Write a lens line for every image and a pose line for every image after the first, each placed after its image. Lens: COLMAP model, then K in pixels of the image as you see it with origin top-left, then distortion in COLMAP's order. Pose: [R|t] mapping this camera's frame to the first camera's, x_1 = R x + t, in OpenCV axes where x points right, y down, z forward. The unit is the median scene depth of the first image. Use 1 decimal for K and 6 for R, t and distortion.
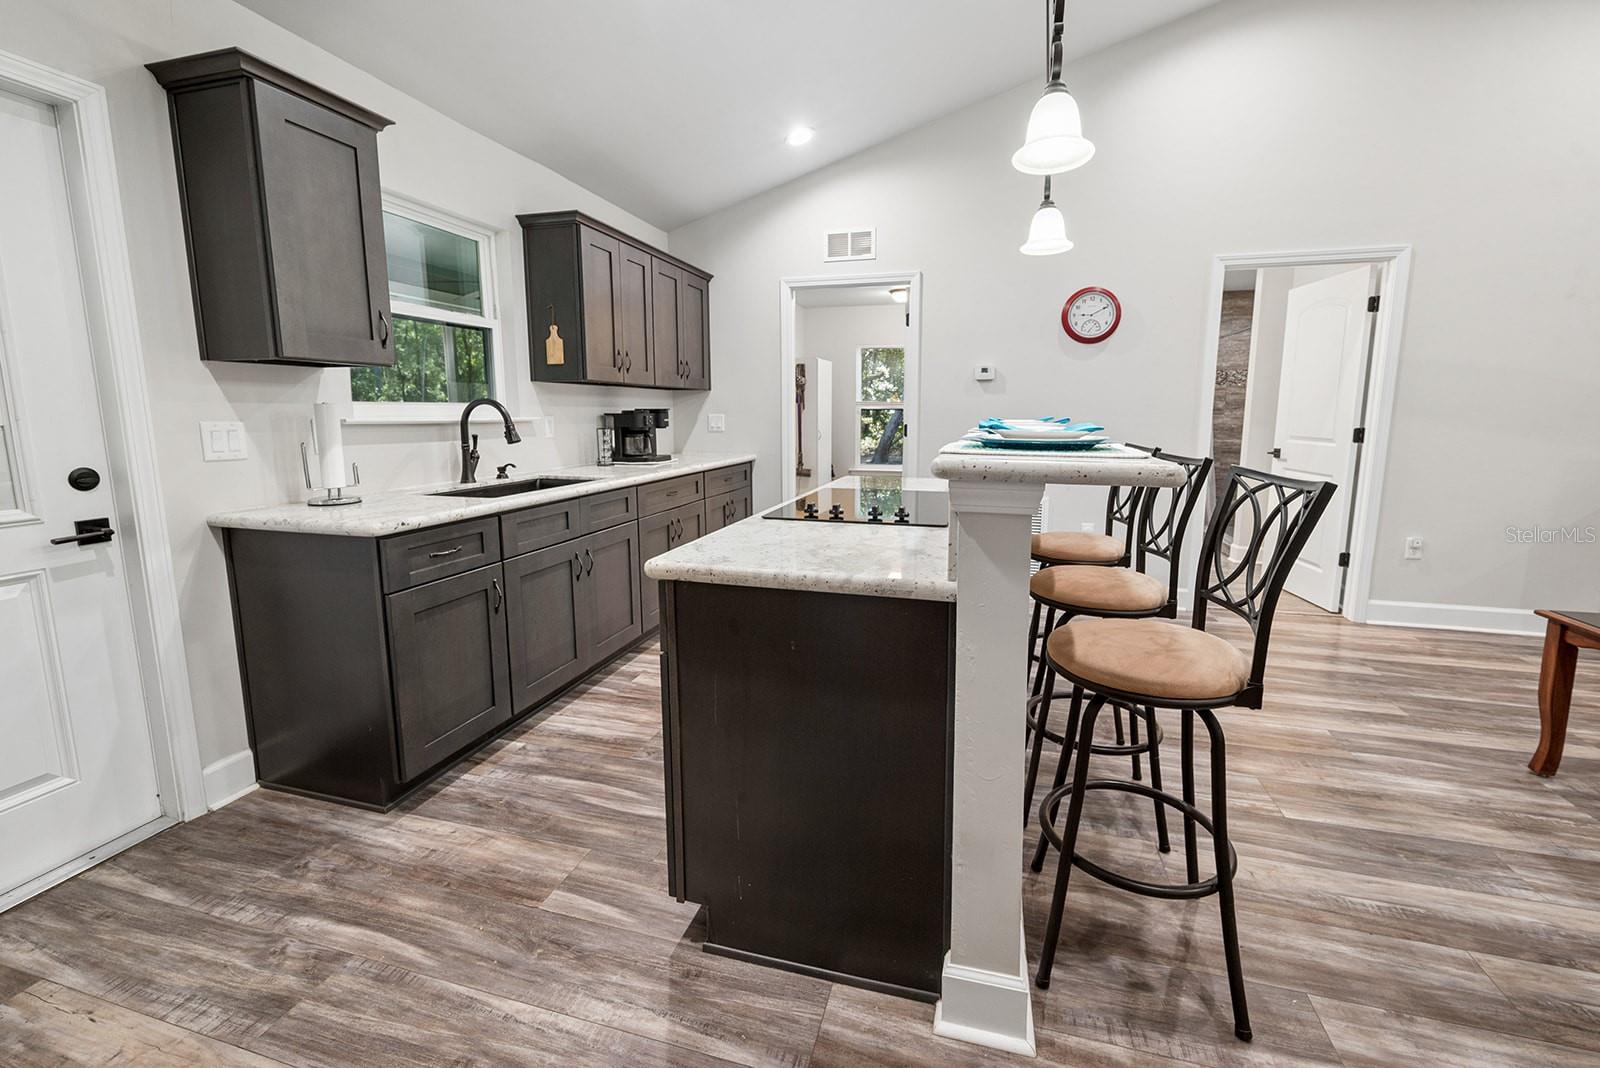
lens RADIAL K [[656.0, 0, 817.9], [0, 656.0, 506.6], [0, 0, 1]] dist [0.001709, -0.001170]
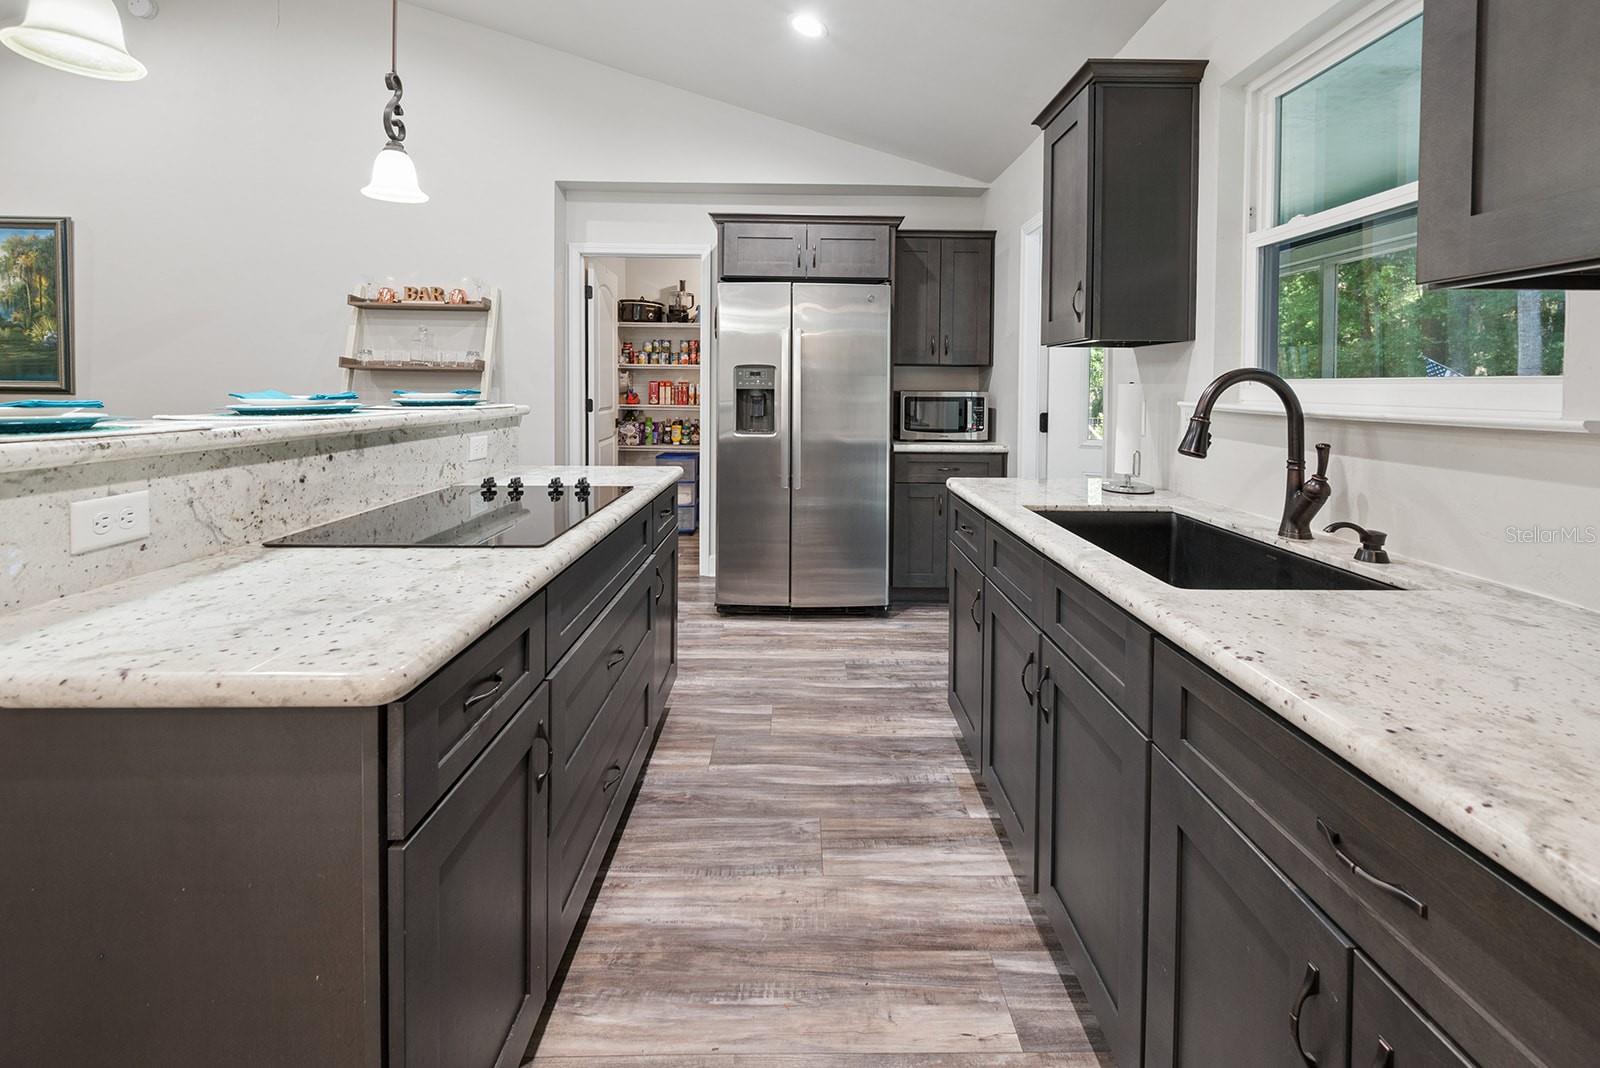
lens RADIAL K [[686.1, 0, 802.3], [0, 686.1, 403.4], [0, 0, 1]] dist [0.000598, 0.001499]
pose [[-0.960510, -0.004502, -0.278209, -0.036546], [-0.054872, 0.983298, 0.173532, -0.268526], [0.272781, 0.181945, -0.944715, 1.798406]]
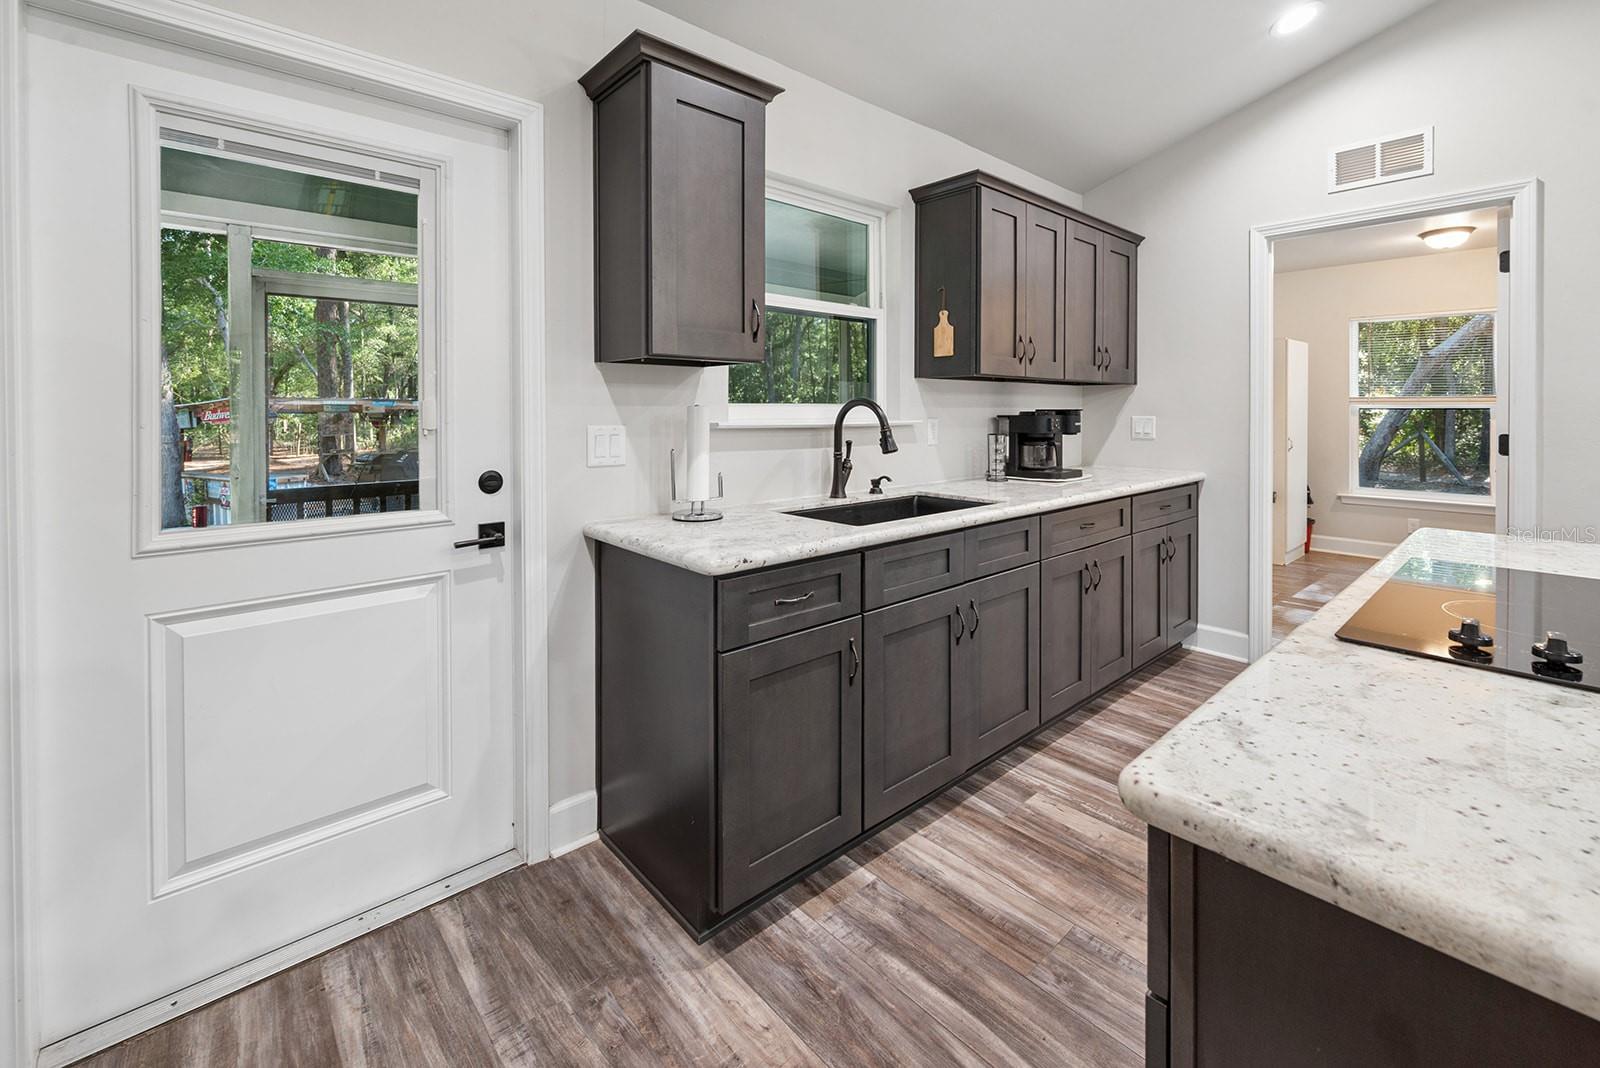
lens RADIAL K [[686.1, 0, 802.0], [0, 686.1, 410.3], [0, 0, 1]] dist [0.000598, 0.001499]
pose [[0.839321, -0.001208, -0.543634, -0.120763], [-0.076797, 0.989706, -0.120767, -0.048757], [0.538184, 0.143112, 0.830589, 0.297792]]
